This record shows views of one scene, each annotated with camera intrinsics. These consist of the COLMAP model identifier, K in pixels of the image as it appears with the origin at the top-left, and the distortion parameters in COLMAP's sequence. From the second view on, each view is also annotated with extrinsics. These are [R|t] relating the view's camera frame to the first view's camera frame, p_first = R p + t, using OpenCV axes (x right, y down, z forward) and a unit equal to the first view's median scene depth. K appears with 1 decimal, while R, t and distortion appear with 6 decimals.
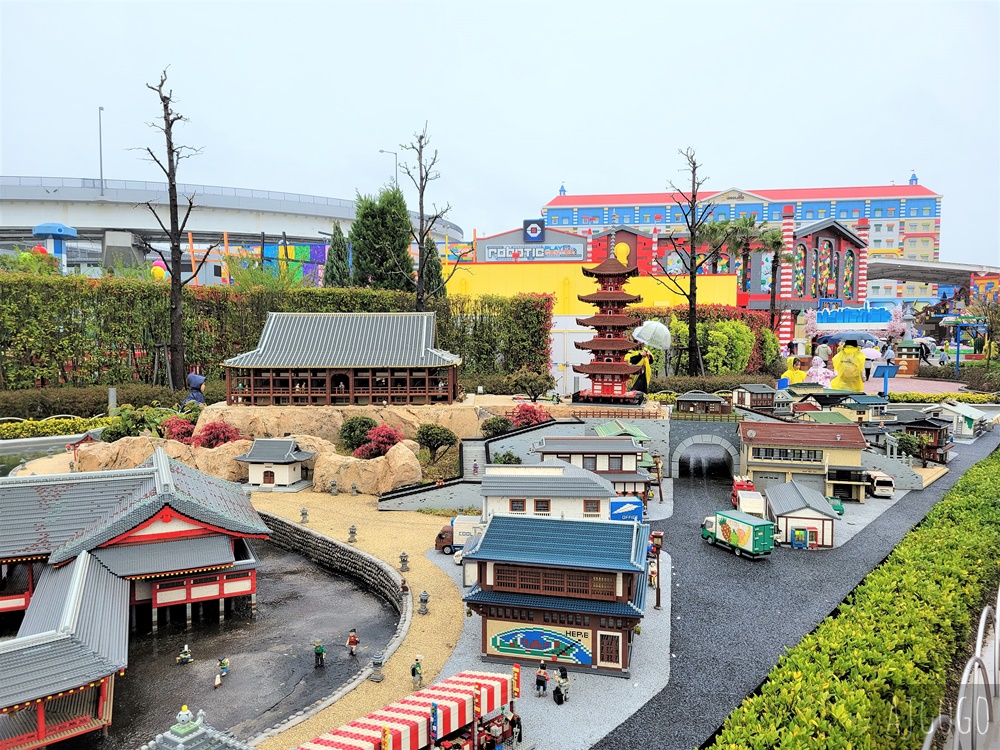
lens RADIAL K [[747.1, 0, 500.2], [0, 747.1, 376.9], [0, 0, 1]] dist [0.040652, -0.002080]
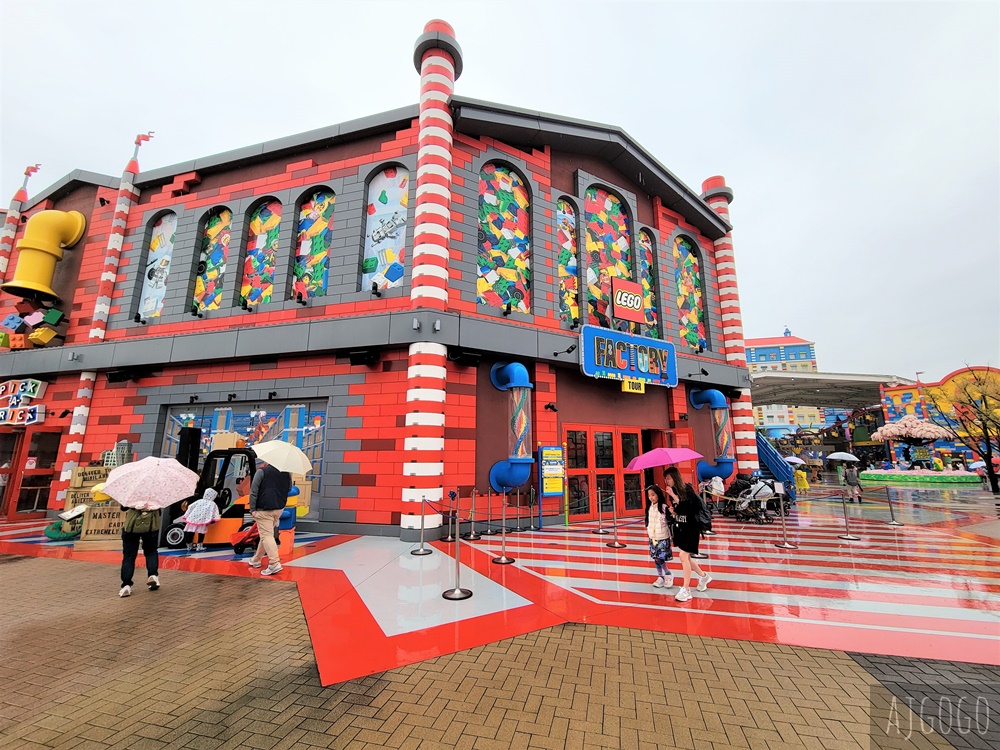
lens RADIAL K [[405.0, 0, 499.4], [0, 405.0, 373.9], [0, 0, 1]] dist [0.000009, -0.000009]
pose [[0.991885, -0.024570, -0.124742, 0.381957], [-0.007821, 0.967498, -0.252756, -0.038745], [0.126898, 0.251680, 0.959455, 0.780921]]
